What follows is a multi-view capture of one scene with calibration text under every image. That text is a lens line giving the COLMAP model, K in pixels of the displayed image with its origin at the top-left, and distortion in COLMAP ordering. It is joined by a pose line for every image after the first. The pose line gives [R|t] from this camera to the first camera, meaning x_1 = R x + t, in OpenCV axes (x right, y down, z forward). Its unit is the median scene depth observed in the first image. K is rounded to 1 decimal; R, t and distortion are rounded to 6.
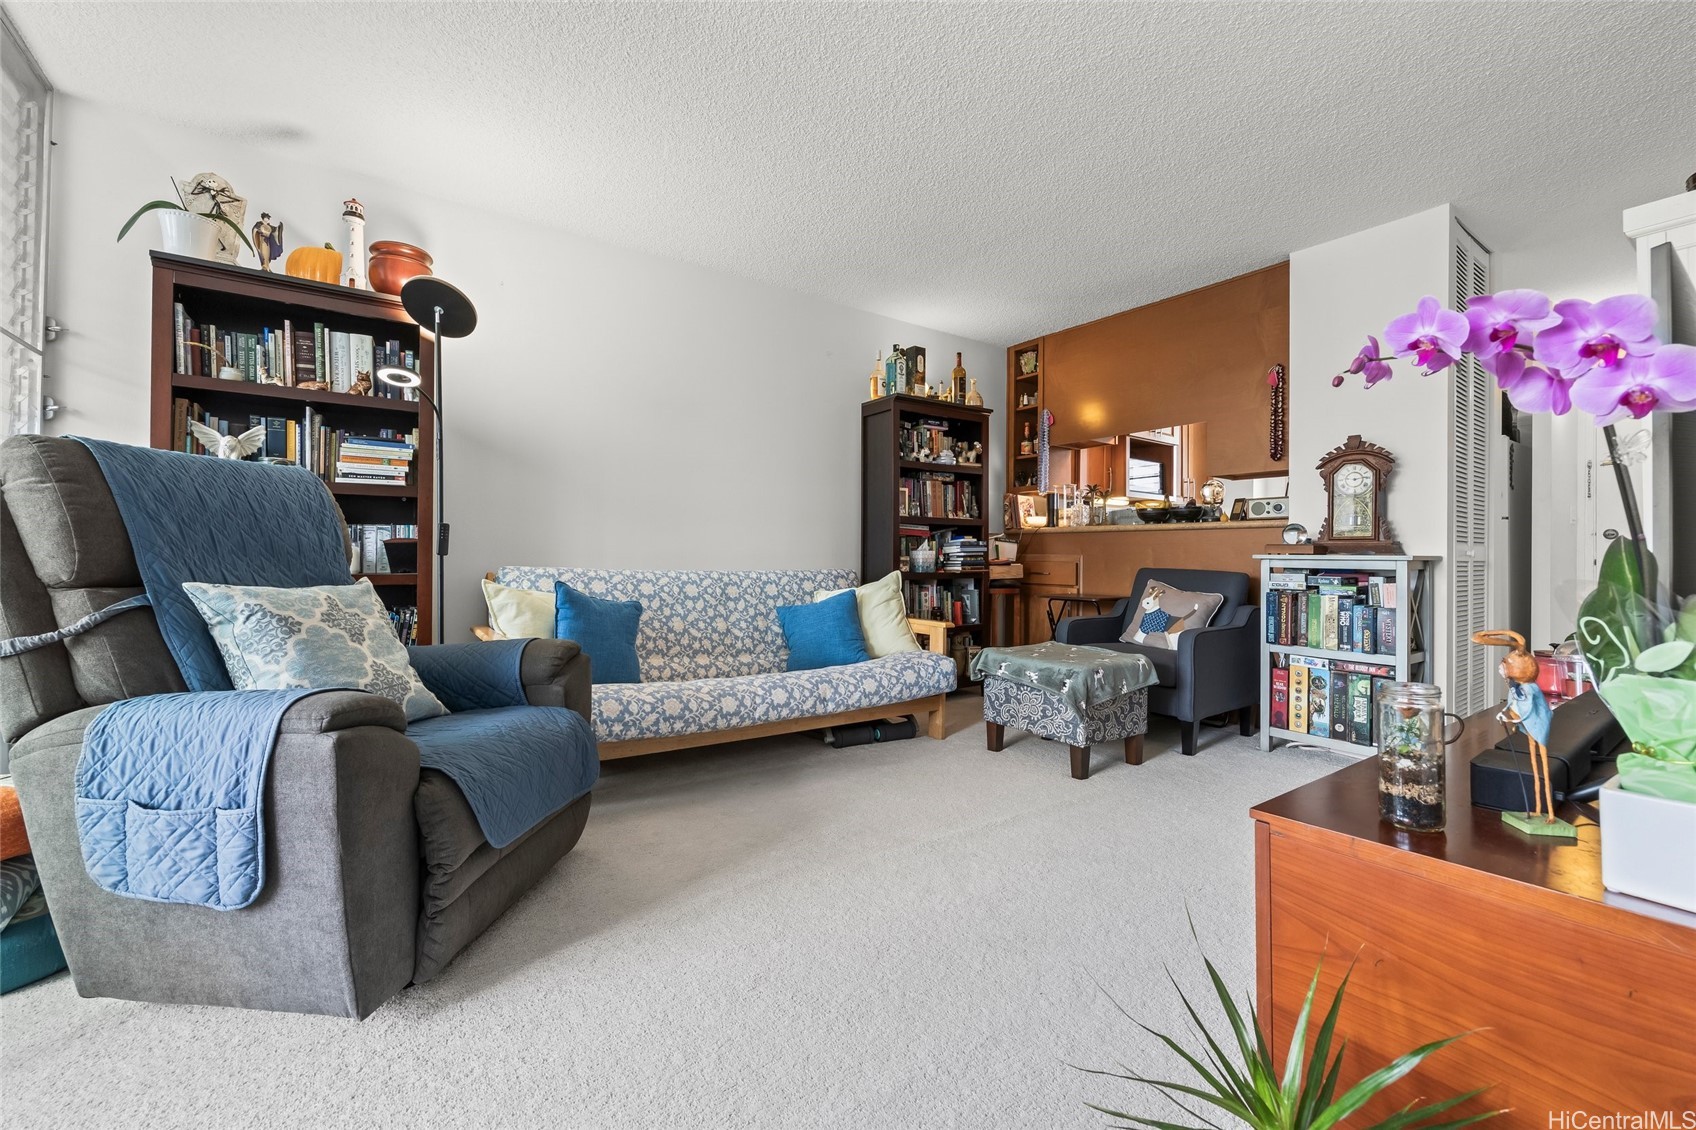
lens RADIAL K [[682.1, 0, 848.0], [0, 682.1, 554.6], [0, 0, 1]] dist [-0.001067, 0.001027]
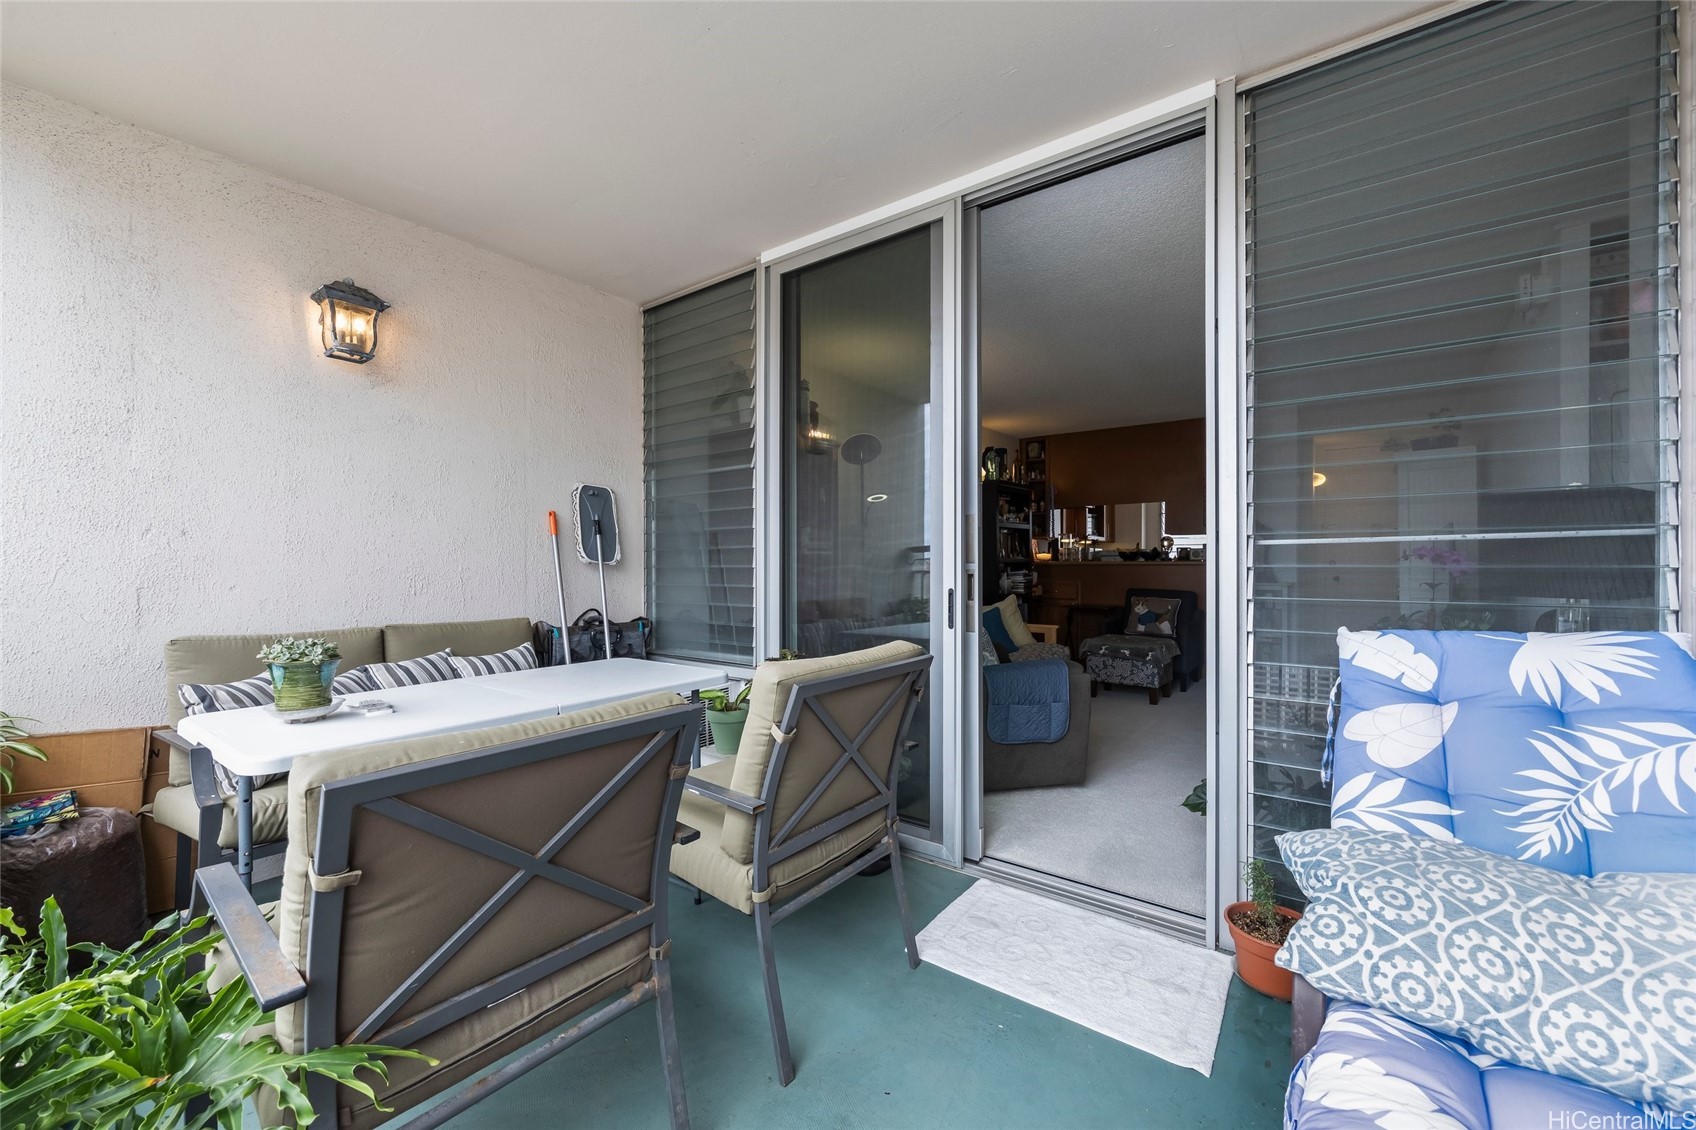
lens RADIAL K [[682.1, 0, 848.3], [0, 682.1, 559.6], [0, 0, 1]] dist [-0.001067, 0.001027]
pose [[0.954288, -0.007102, 0.298805, -0.914424], [0.007071, 0.999974, 0.001185, -0.072975], [-0.298805, 0.000982, 0.954314, -0.487502]]
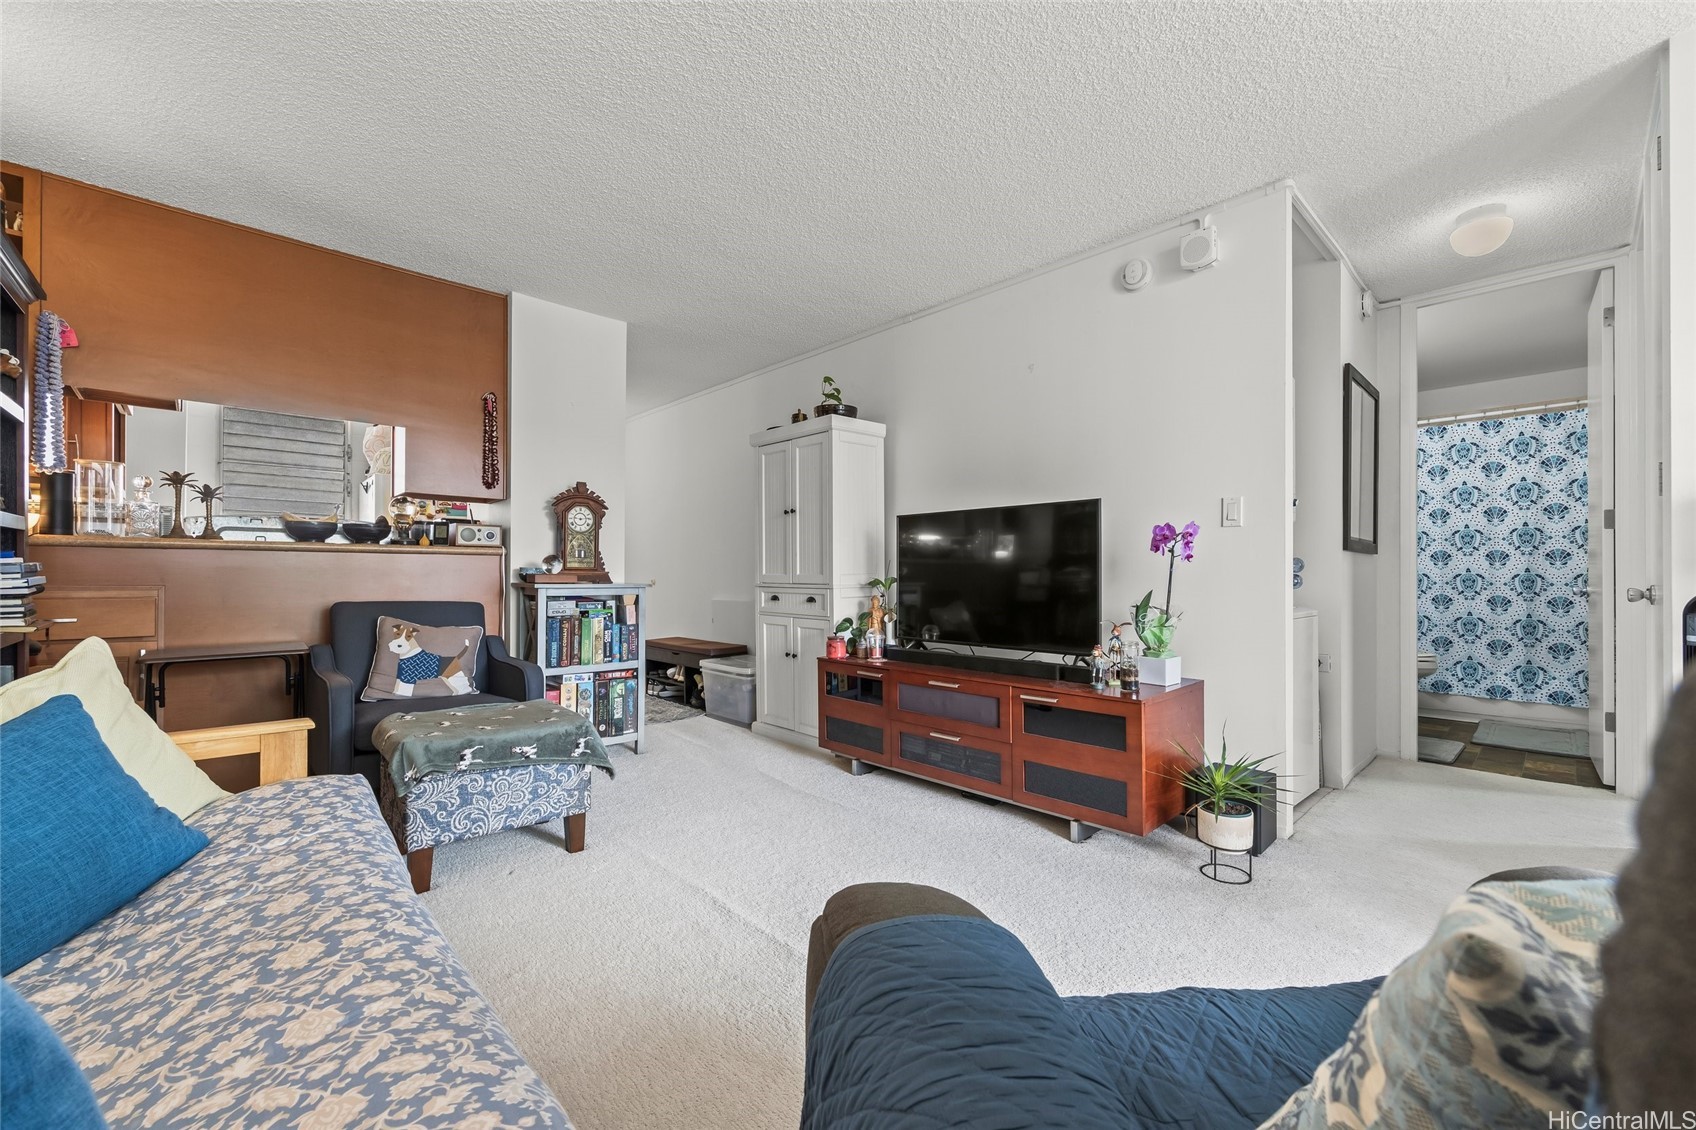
lens RADIAL K [[682.1, 0, 851.9], [0, 682.1, 578.4], [0, 0, 1]] dist [-0.001067, 0.001027]
pose [[-0.125349, -0.014207, 0.992011, -0.493672], [-0.007785, 0.999881, 0.013336, -0.026587], [-0.992082, -0.006051, -0.125444, 0.680259]]
